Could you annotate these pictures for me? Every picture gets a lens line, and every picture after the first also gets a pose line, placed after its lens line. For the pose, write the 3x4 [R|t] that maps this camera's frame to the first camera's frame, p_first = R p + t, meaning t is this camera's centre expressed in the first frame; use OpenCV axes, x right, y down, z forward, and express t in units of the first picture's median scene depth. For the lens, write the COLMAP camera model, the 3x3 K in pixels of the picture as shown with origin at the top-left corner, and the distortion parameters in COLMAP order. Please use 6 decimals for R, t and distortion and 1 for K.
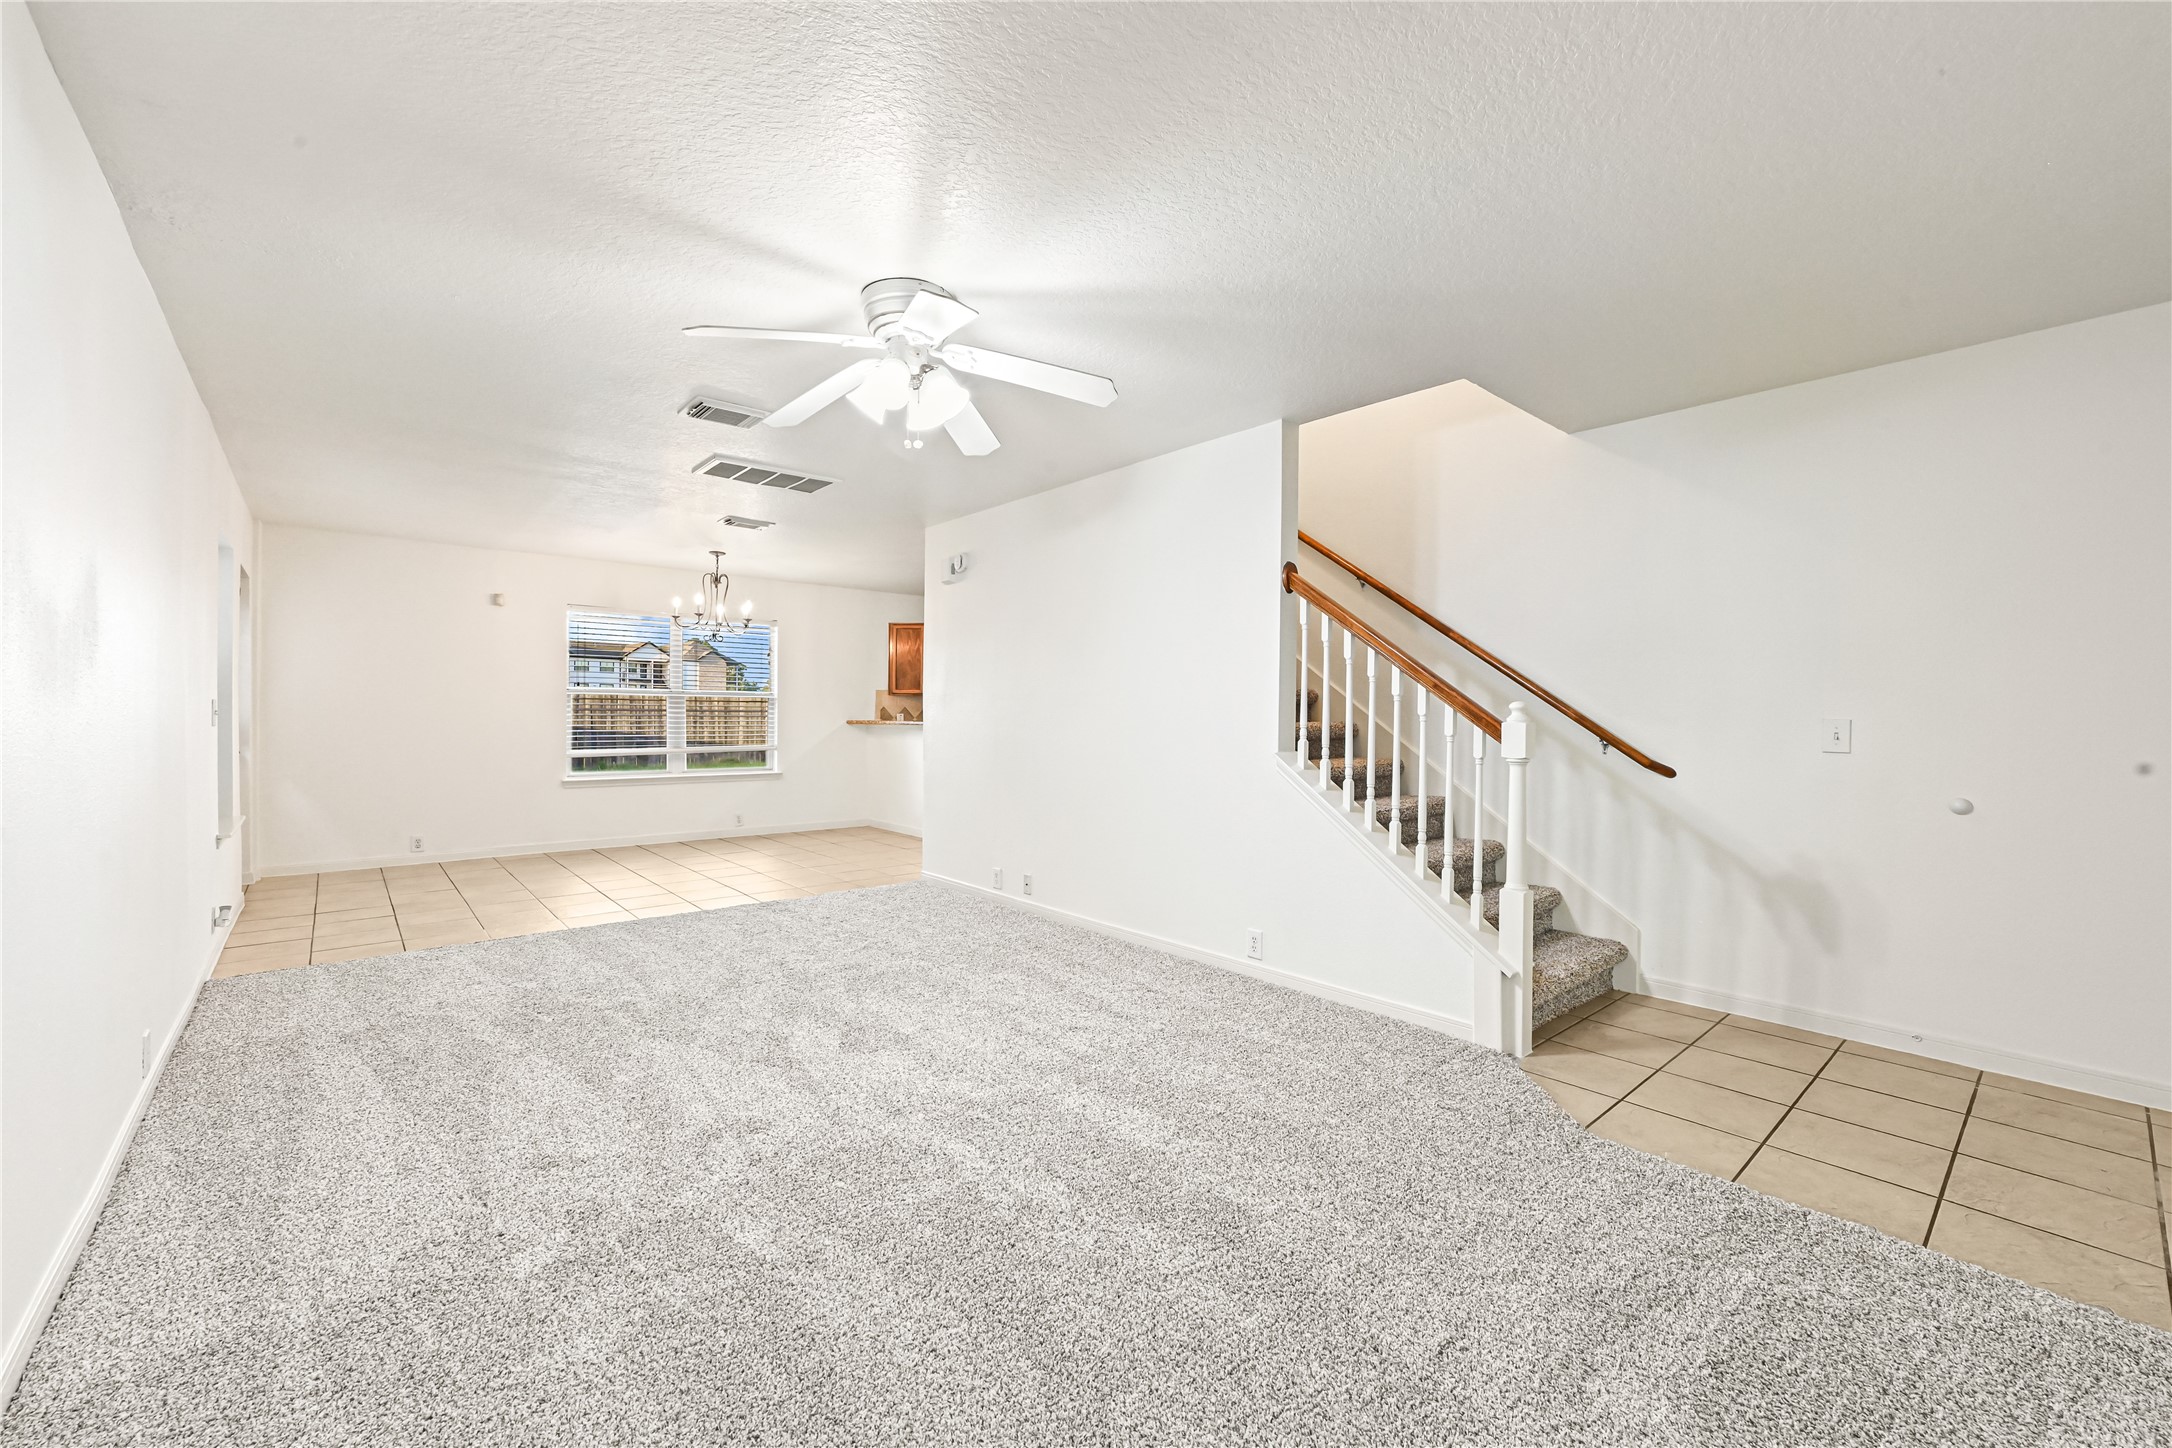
lens RADIAL K [[867.7, 0, 1098.3], [0, 867.7, 711.6], [0, 0, 1]] dist [0.002427, -0.000030]
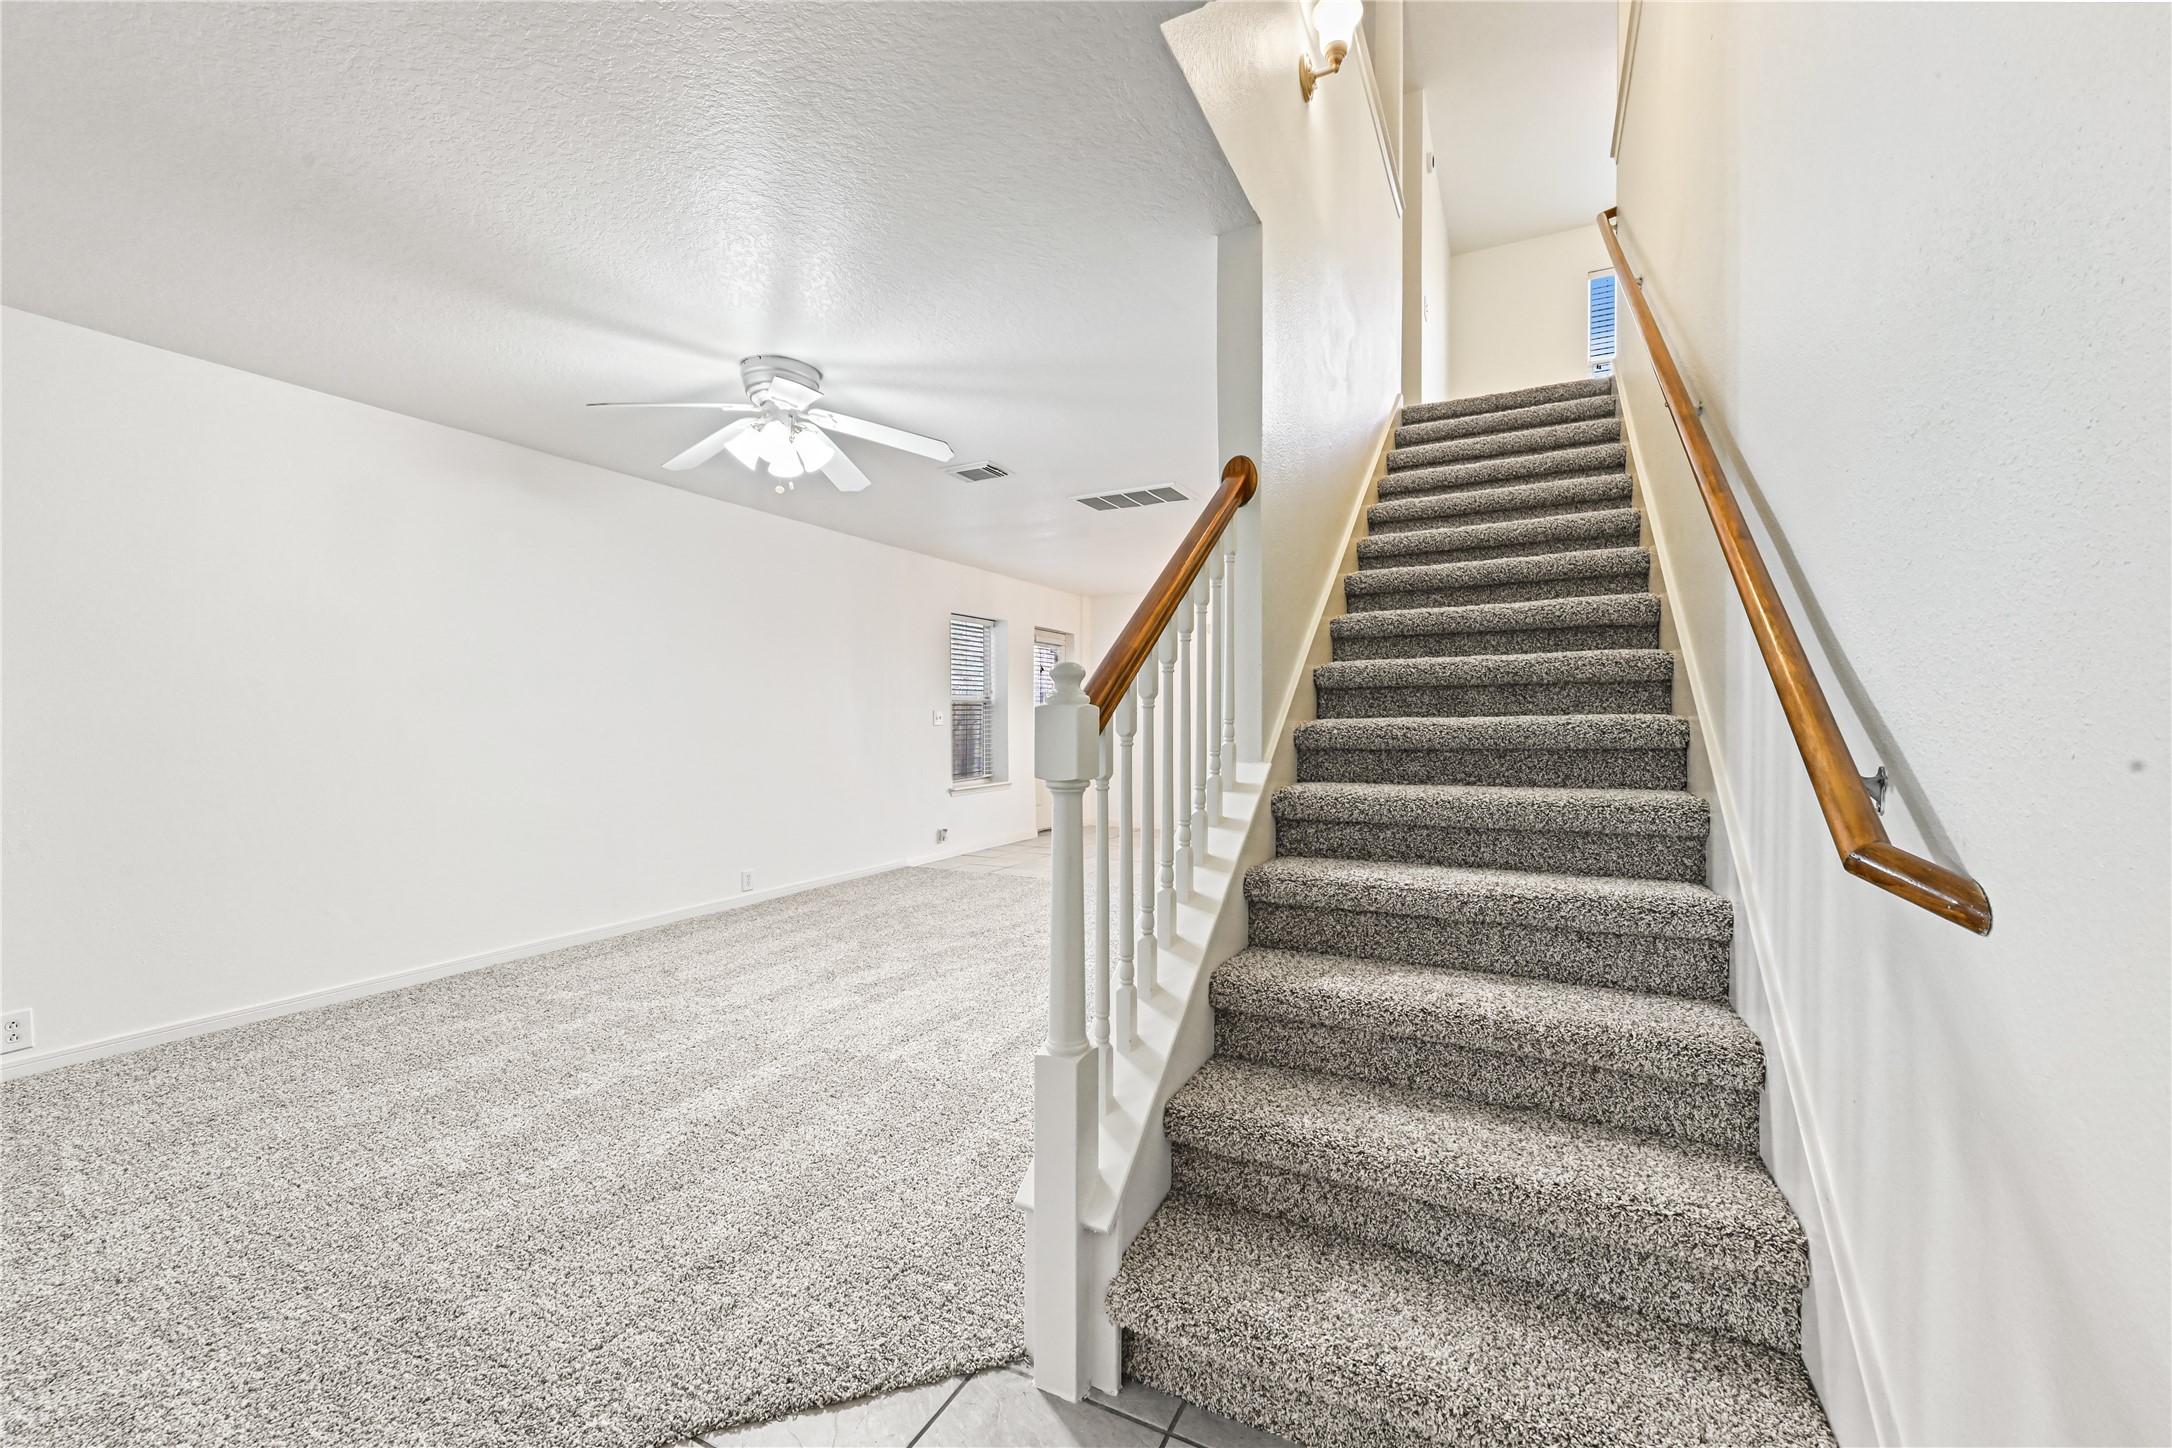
lens RADIAL K [[867.7, 0, 1085.6], [0, 867.7, 721.5], [0, 0, 1]] dist [0.002427, -0.000030]
pose [[0.375282, -0.004702, -0.926899, 0.423205], [0.002810, 0.999988, -0.003935, 0.010716], [0.926906, -0.001128, 0.375291, 0.371103]]
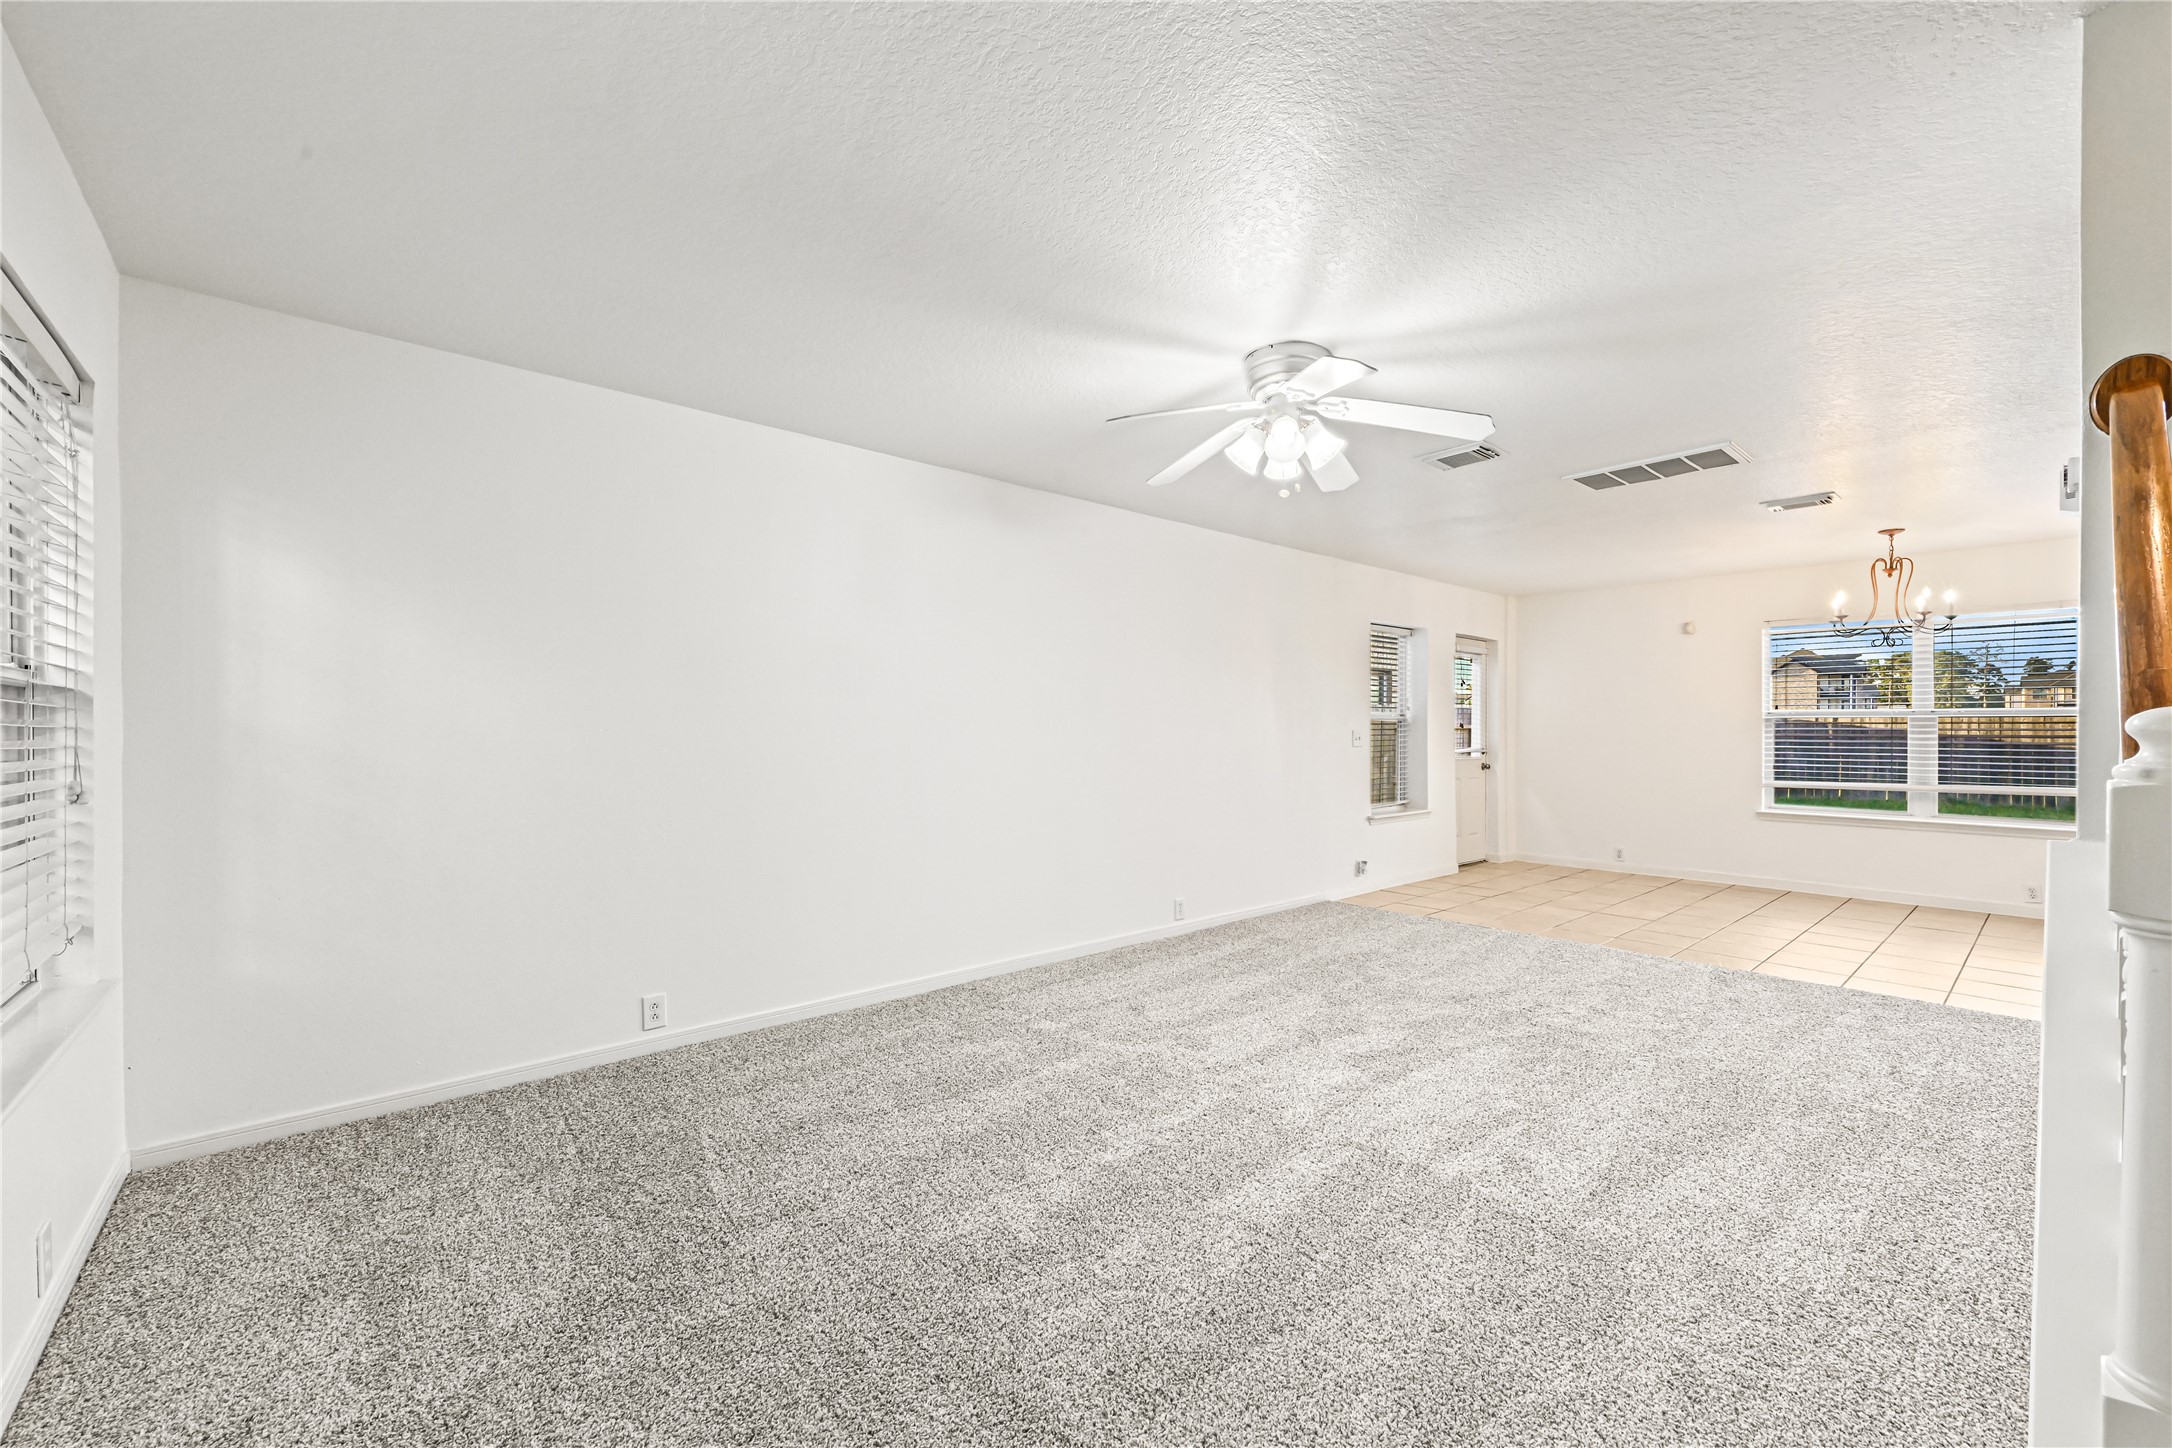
lens RADIAL K [[867.7, 0, 1080.8], [0, 867.7, 729.1], [0, 0, 1]] dist [0.002427, -0.000030]
pose [[0.006002, -0.005938, -0.999964, 0.340479], [-0.002756, 0.999978, -0.005954, -0.001518], [0.999978, 0.002792, 0.005986, 0.292432]]
